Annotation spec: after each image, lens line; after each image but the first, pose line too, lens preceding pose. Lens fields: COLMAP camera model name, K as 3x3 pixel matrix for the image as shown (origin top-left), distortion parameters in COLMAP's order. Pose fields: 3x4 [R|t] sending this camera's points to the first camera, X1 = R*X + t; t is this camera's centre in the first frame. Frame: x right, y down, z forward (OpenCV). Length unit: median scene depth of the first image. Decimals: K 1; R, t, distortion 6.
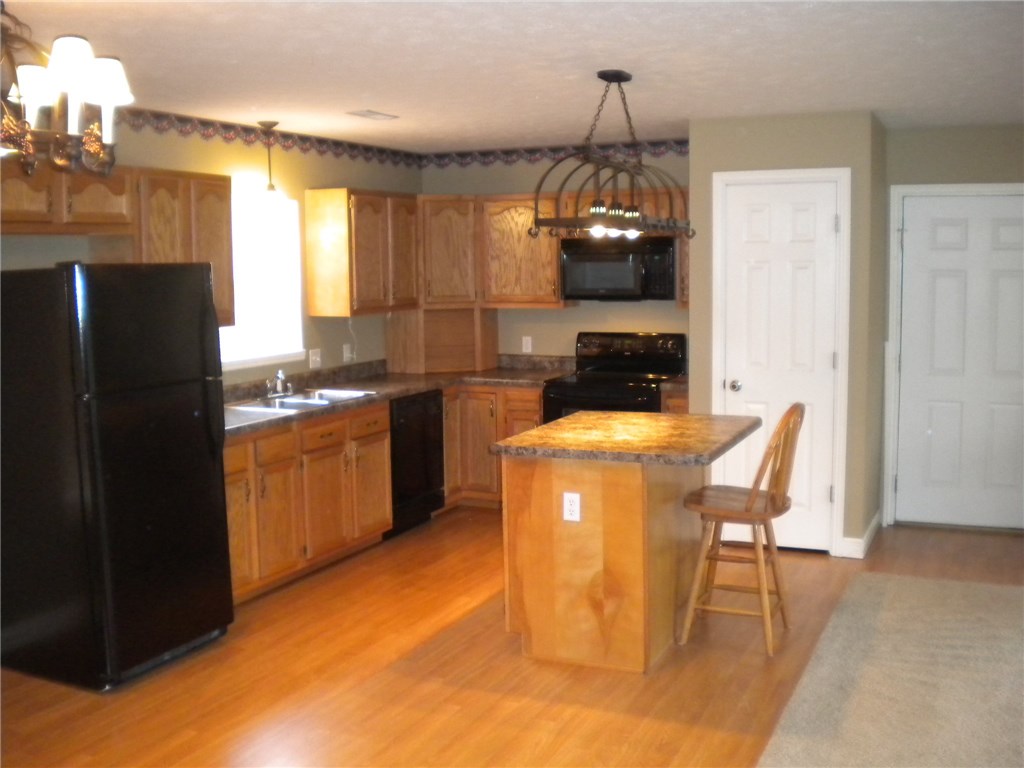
lens RADIAL K [[1068.1, 0, 513.6], [0, 1068.1, 388.0], [0, 0, 1]] dist [-0.066451, -0.223715]
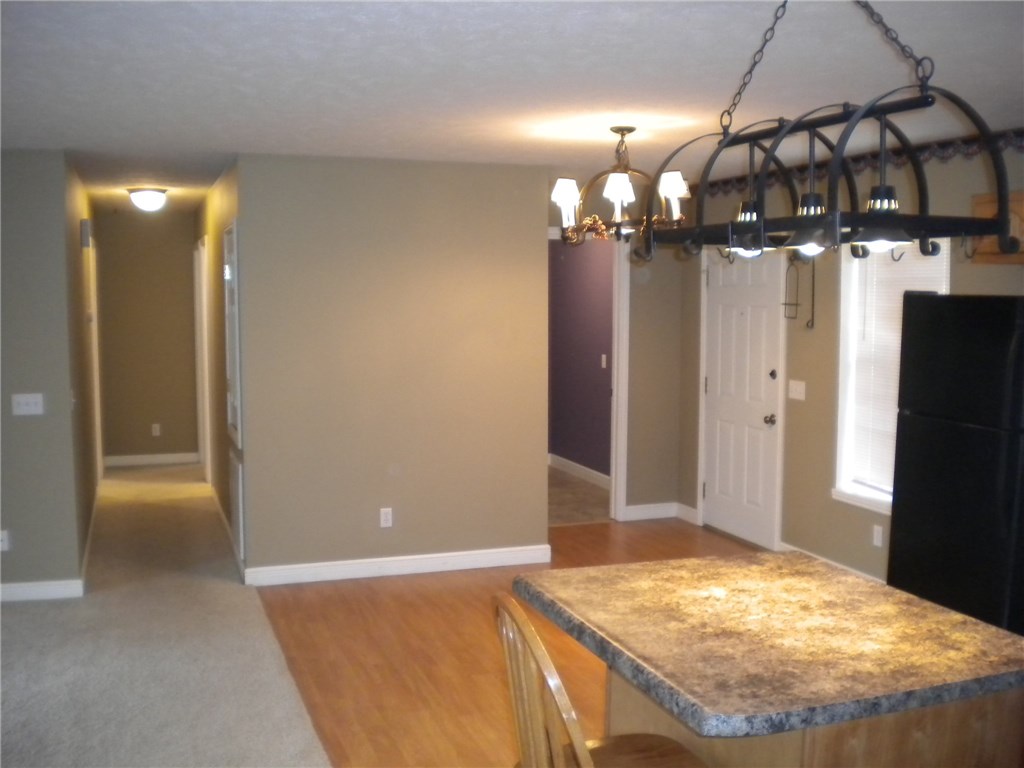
lens RADIAL K [[1068.1, 0, 513.6], [0, 1068.1, 388.0], [0, 0, 1]] dist [-0.066451, -0.223715]
pose [[-0.716479, 0.075935, -0.693463, 0.432667], [-0.073592, 0.980284, 0.183376, -0.123669], [0.693716, 0.182419, -0.696765, 0.959682]]
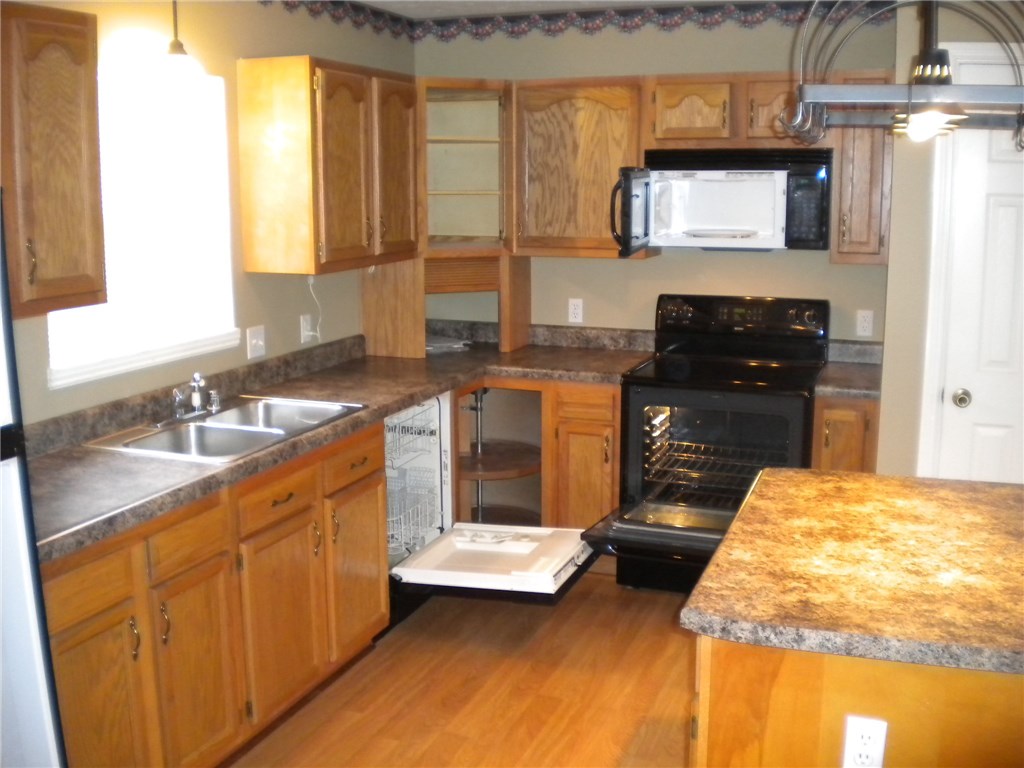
lens RADIAL K [[1068.1, 0, 513.6], [0, 1068.1, 388.0], [0, 0, 1]] dist [-0.066451, -0.223715]
pose [[0.997936, -0.001841, 0.064187, -0.084508], [-0.002637, 0.997571, 0.069612, -0.047861], [-0.064160, -0.069638, 0.995507, 0.414128]]
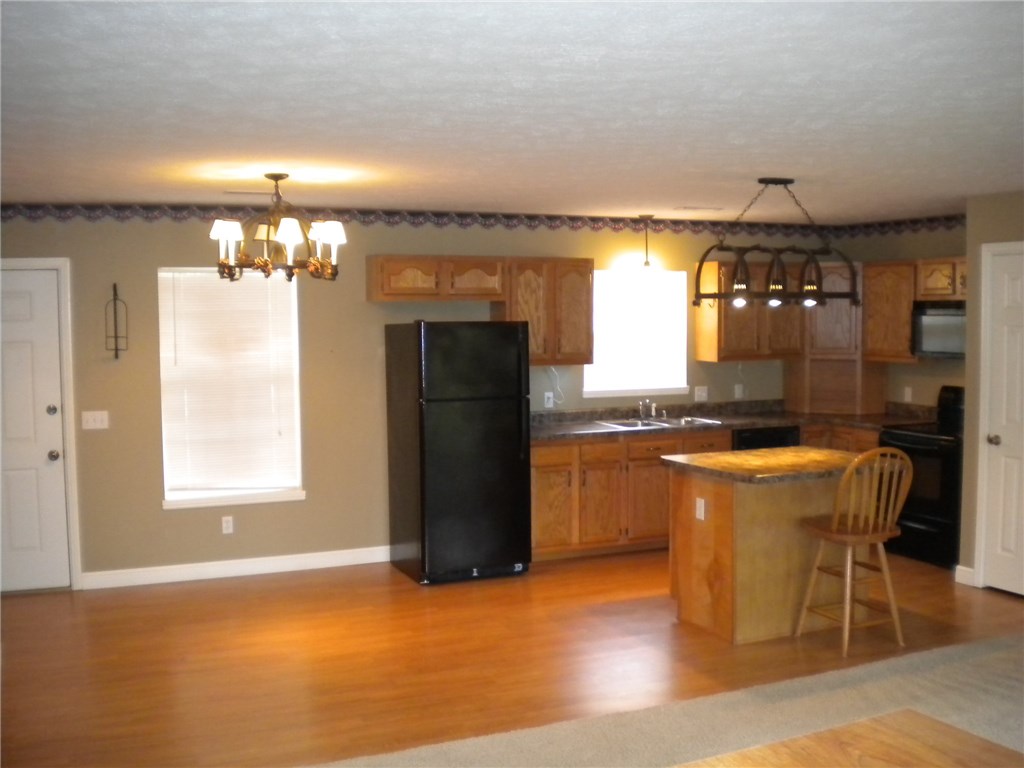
lens RADIAL K [[1068.1, 0, 513.6], [0, 1068.1, 388.0], [0, 0, 1]] dist [-0.066451, -0.223715]
pose [[0.746023, 0.055745, -0.663583, 0.532579], [-0.080962, 0.996690, -0.007292, -0.007495], [0.660980, 0.059166, 0.748067, -0.112363]]
